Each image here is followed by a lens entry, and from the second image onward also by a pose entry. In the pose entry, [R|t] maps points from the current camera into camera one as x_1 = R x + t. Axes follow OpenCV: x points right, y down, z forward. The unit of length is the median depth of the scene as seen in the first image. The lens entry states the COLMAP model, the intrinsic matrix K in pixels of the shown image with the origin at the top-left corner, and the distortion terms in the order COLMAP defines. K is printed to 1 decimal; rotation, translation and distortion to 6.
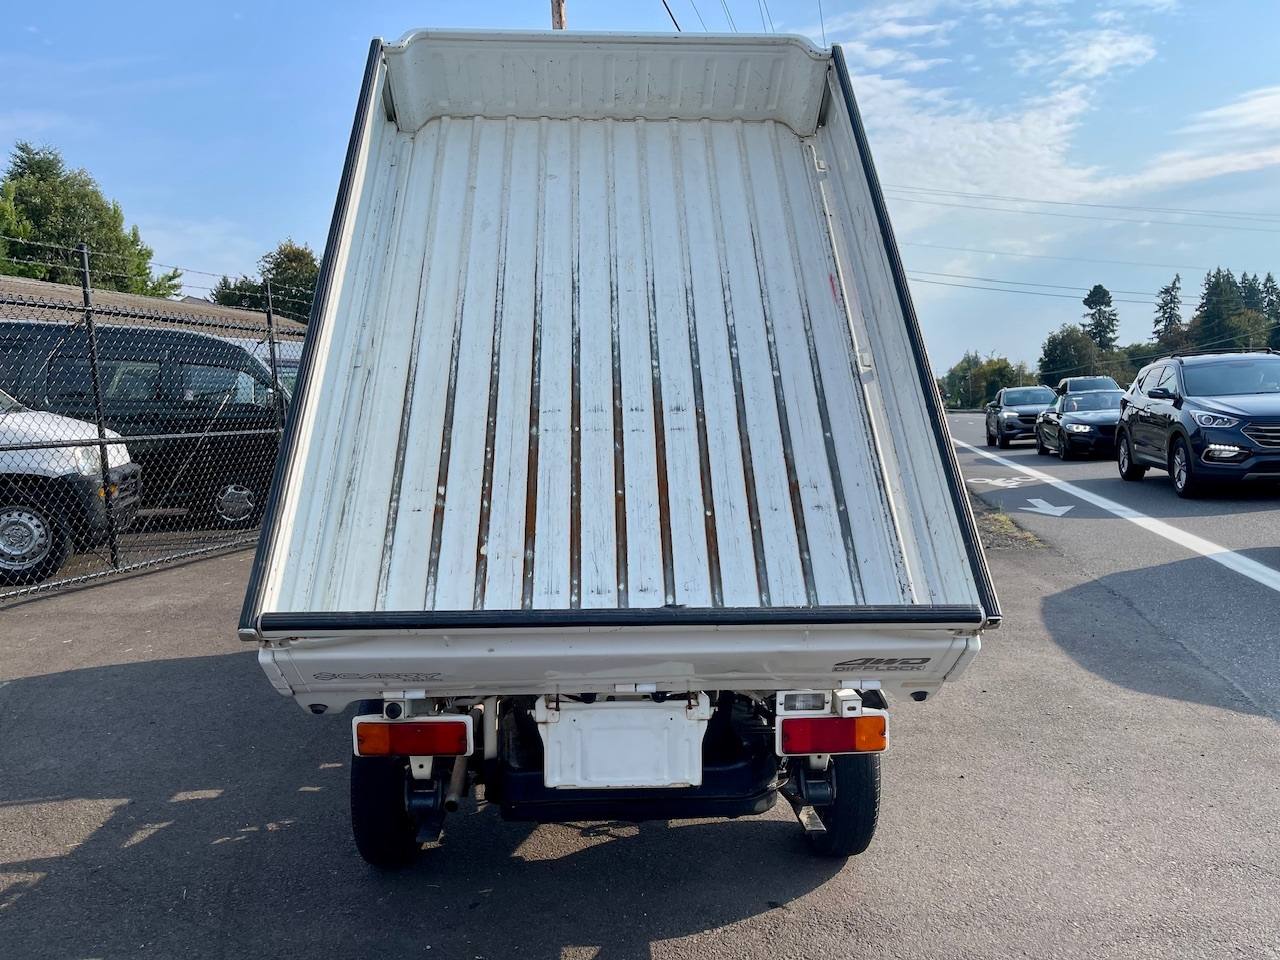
lens RADIAL K [[988.5, 0, 630.5], [0, 988.5, 493.8], [0, 0, 1]] dist [0.069458, -0.095802]
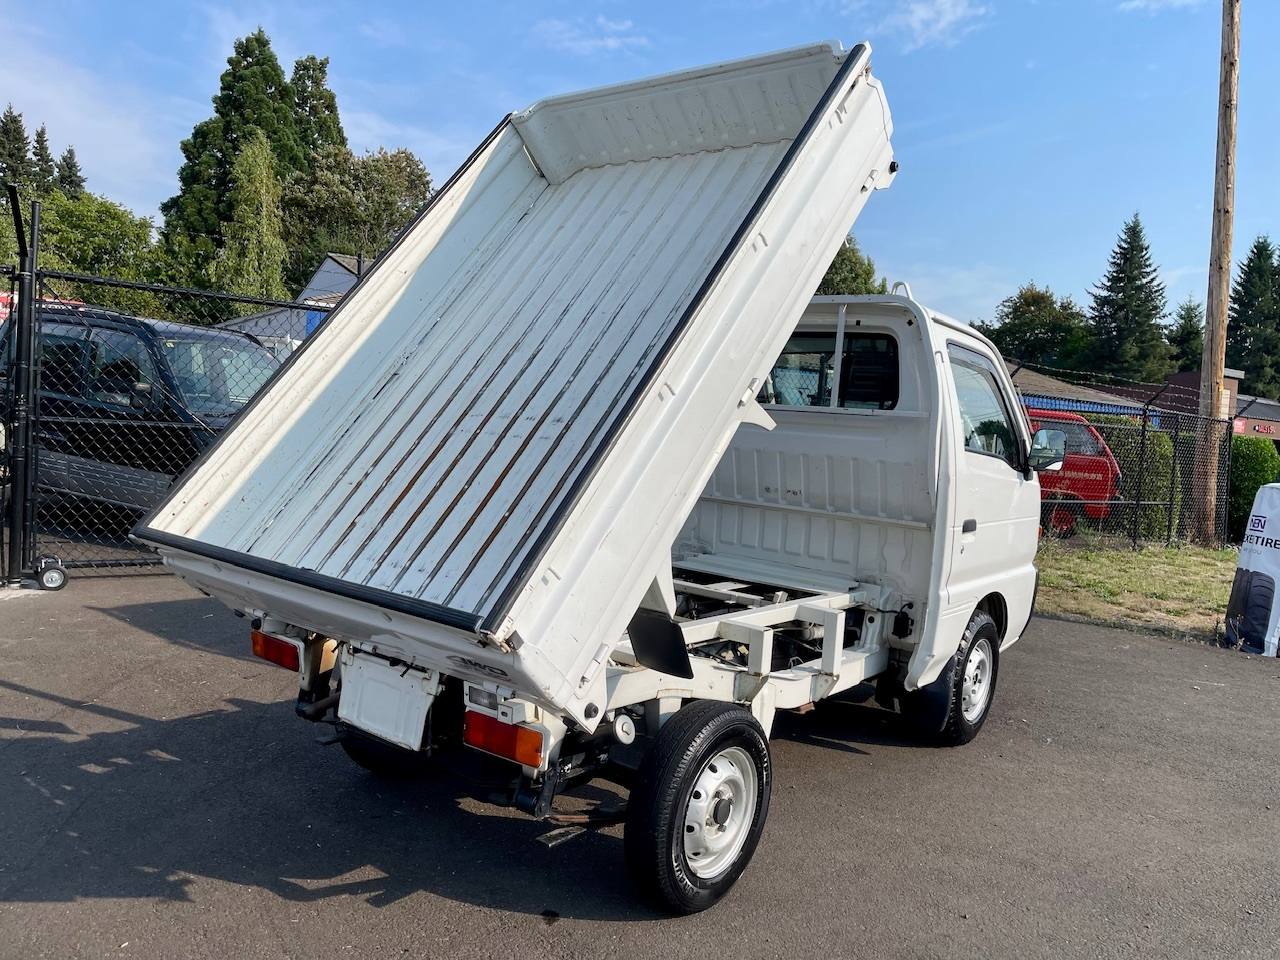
lens RADIAL K [[988.5, 0, 649.8], [0, 988.5, 481.8], [0, 0, 1]] dist [0.069458, -0.095802]
pose [[0.748444, 0.099184, -0.655739, 0.646636], [-0.134695, 0.990880, -0.003862, -0.022414], [0.649376, 0.091215, 0.754978, 0.205918]]
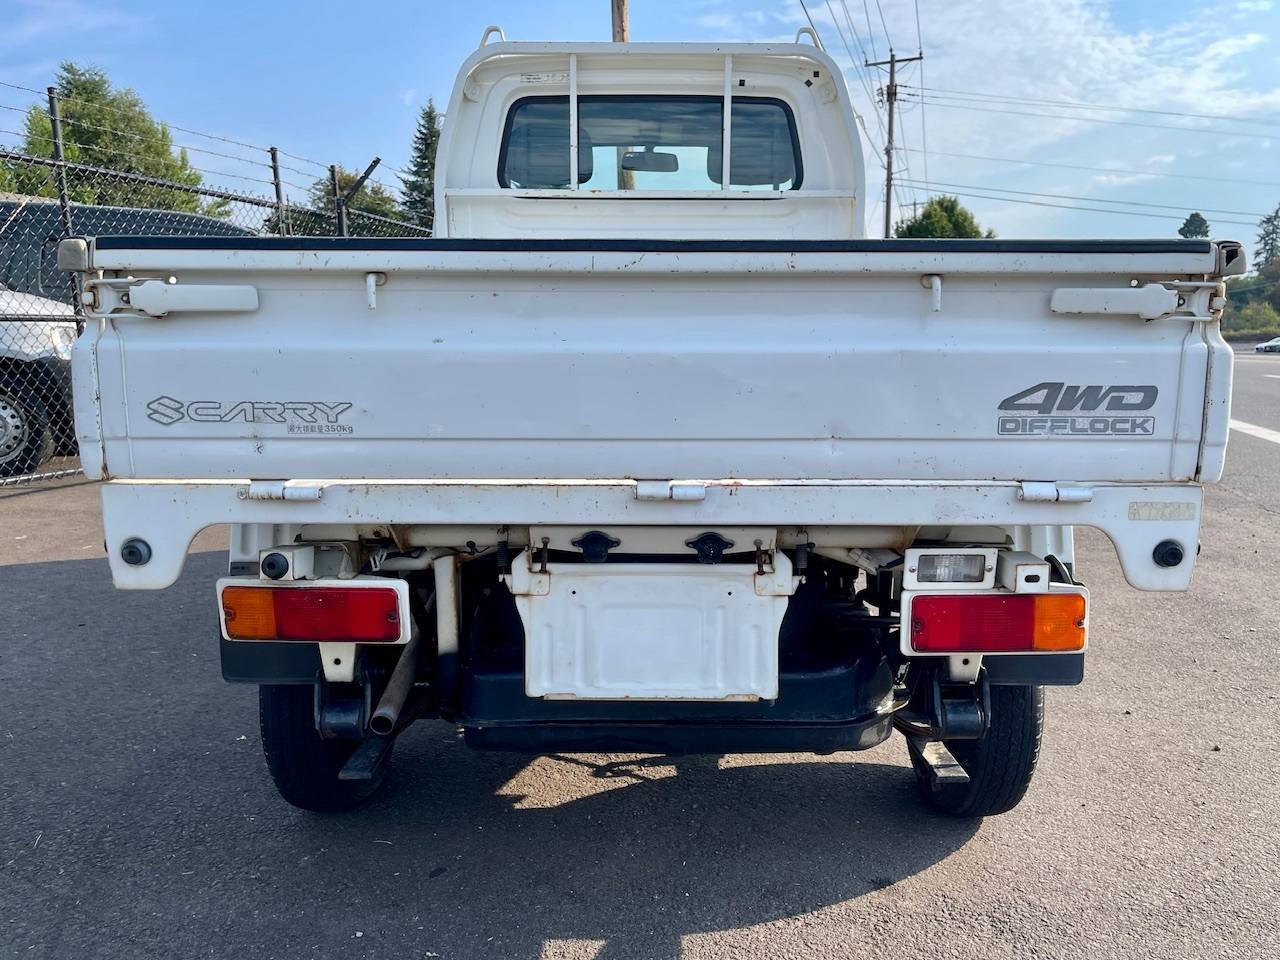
lens RADIAL K [[988.5, 0, 642.9], [0, 988.5, 485.9], [0, 0, 1]] dist [0.069458, -0.095802]
pose [[0.998323, 0.014196, -0.056124, 0.014035], [-0.011098, 0.998417, 0.055131, 0.085357], [0.056818, -0.054415, 0.996901, 0.259855]]
